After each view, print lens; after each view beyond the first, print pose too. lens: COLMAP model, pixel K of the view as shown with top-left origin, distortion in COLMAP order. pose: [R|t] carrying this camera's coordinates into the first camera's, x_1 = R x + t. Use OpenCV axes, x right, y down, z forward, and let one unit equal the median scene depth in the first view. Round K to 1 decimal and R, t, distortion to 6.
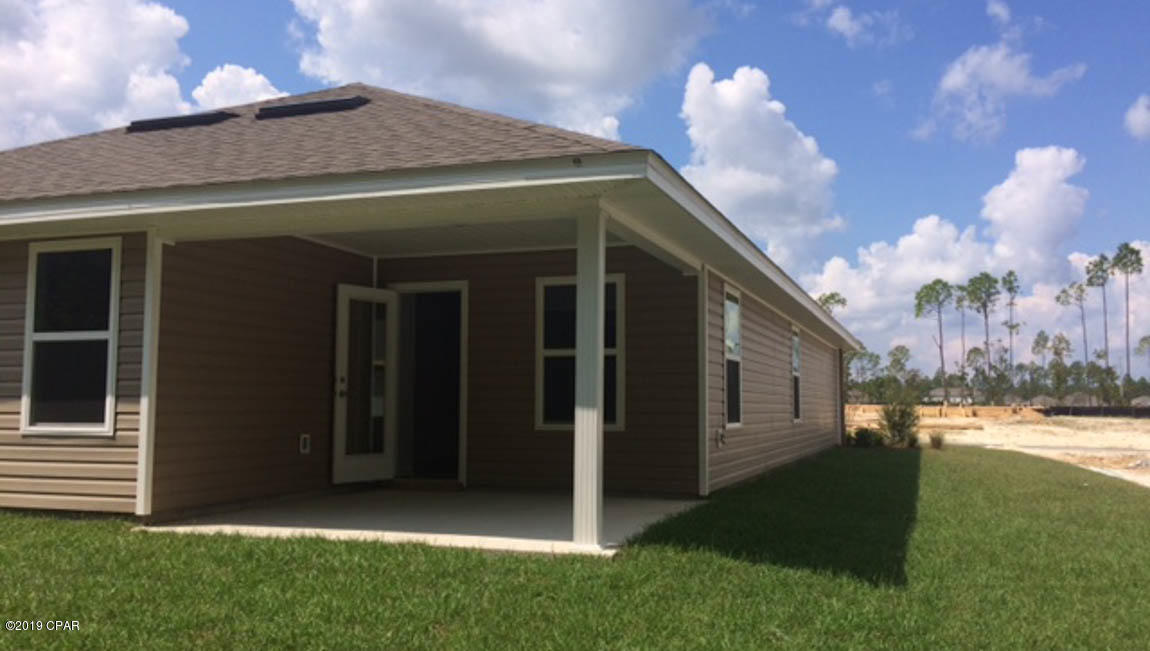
lens RADIAL K [[970.3, 0, 575.0], [0, 970.3, 327.9], [0, 0, 1]] dist [0.089542, -0.121183]
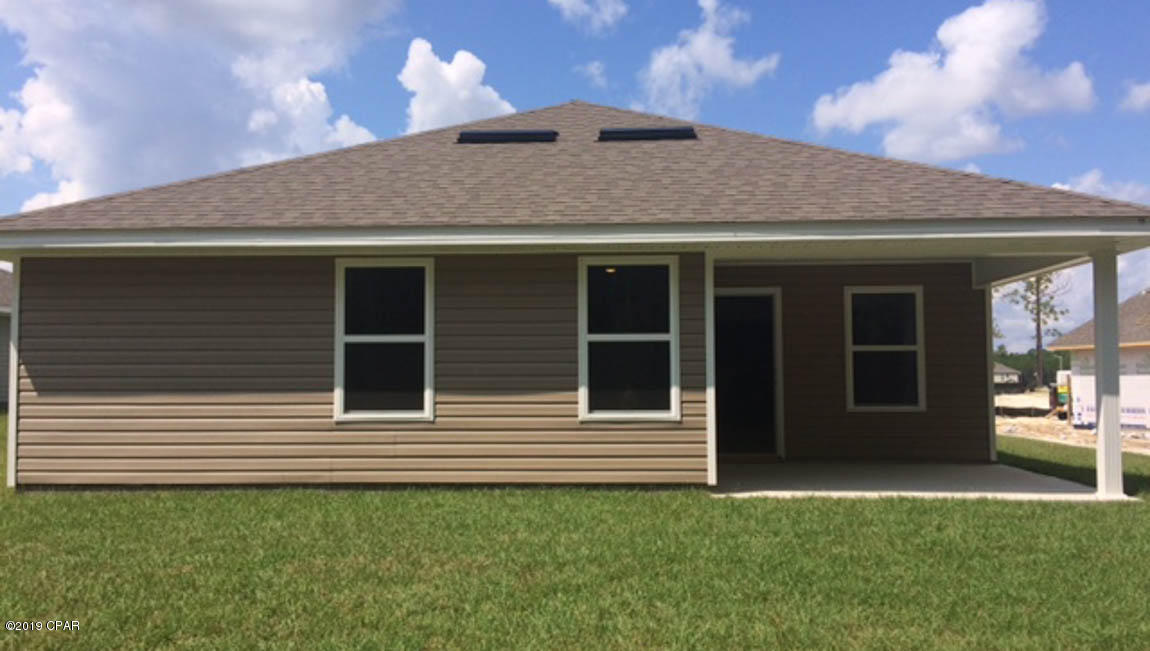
lens RADIAL K [[970.3, 0, 550.0], [0, 970.3, 310.6], [0, 0, 1]] dist [0.089542, -0.121183]
pose [[0.960175, 0.011790, 0.279151, -0.943289], [-0.013479, 0.999901, 0.004129, -0.027785], [-0.279075, -0.007728, 0.960238, -0.101085]]
